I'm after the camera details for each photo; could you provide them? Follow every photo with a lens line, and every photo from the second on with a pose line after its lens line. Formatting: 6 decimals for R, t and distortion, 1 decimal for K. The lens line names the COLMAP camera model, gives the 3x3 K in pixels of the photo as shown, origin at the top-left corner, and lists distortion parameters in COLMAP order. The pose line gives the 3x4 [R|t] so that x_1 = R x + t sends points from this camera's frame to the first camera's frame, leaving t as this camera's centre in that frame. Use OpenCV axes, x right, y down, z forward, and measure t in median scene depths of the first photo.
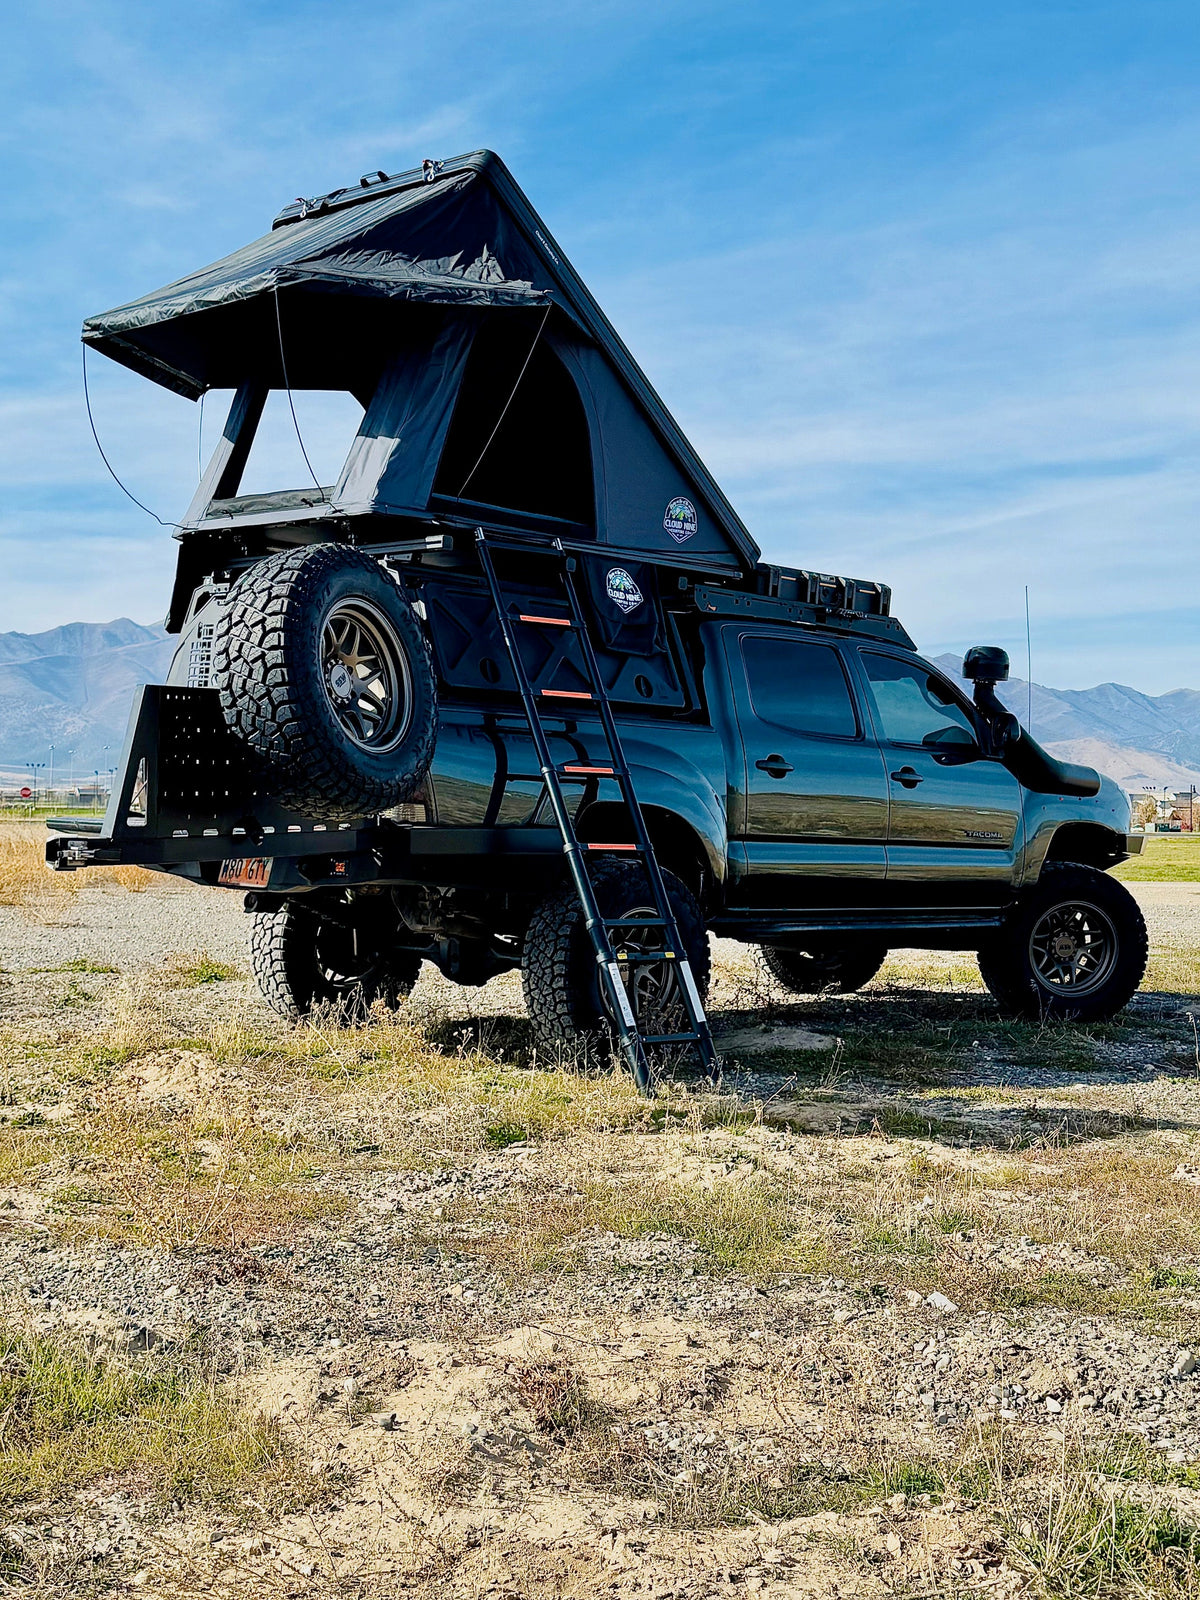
lens RADIAL K [[2191.1, 0, 600.0], [0, 2191.1, 800.0], [0, 0, 1]] dist [0.153957, 0.001323]
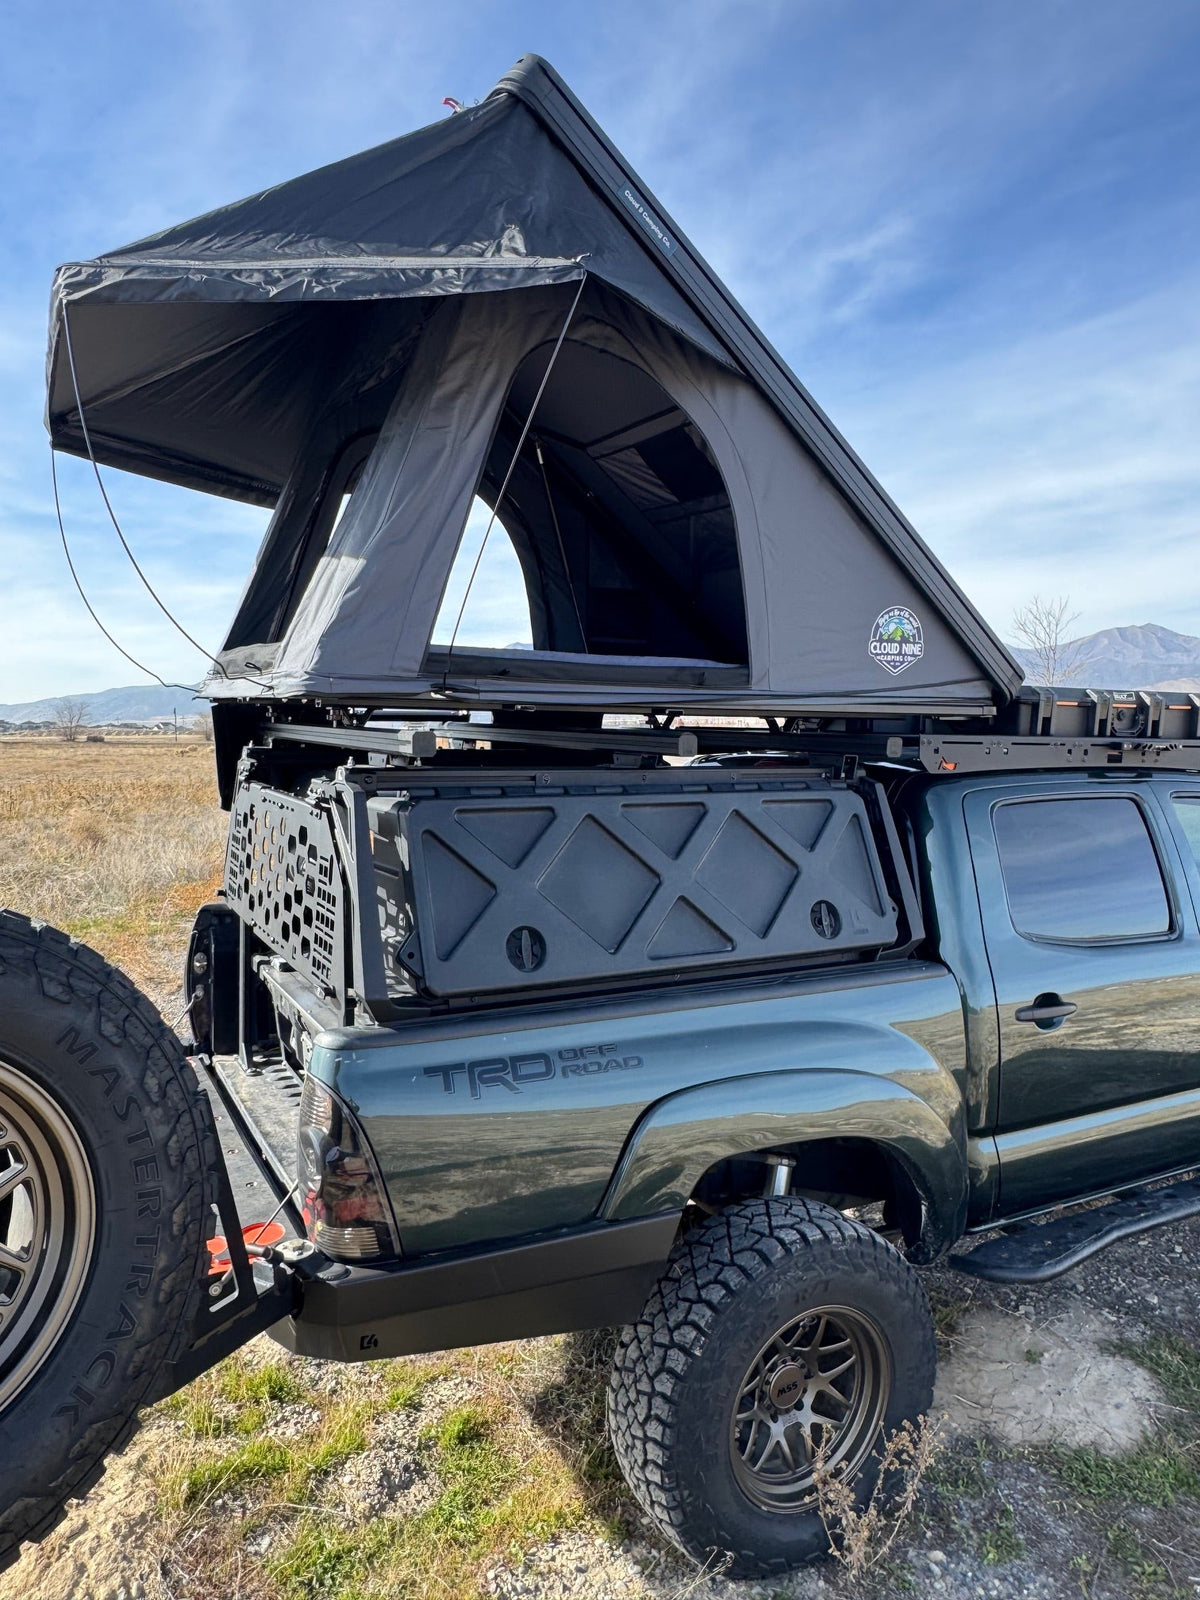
lens RADIAL K [[1135.2, 0, 600.0], [0, 1135.2, 800.0], [0, 0, 1]] dist [0.001374, 0.002322]
pose [[0.958317, 0.000452, -0.285707, 0.051101], [0.023627, 0.996448, 0.080825, -0.114239], [0.284728, -0.084206, 0.954903, 0.670957]]
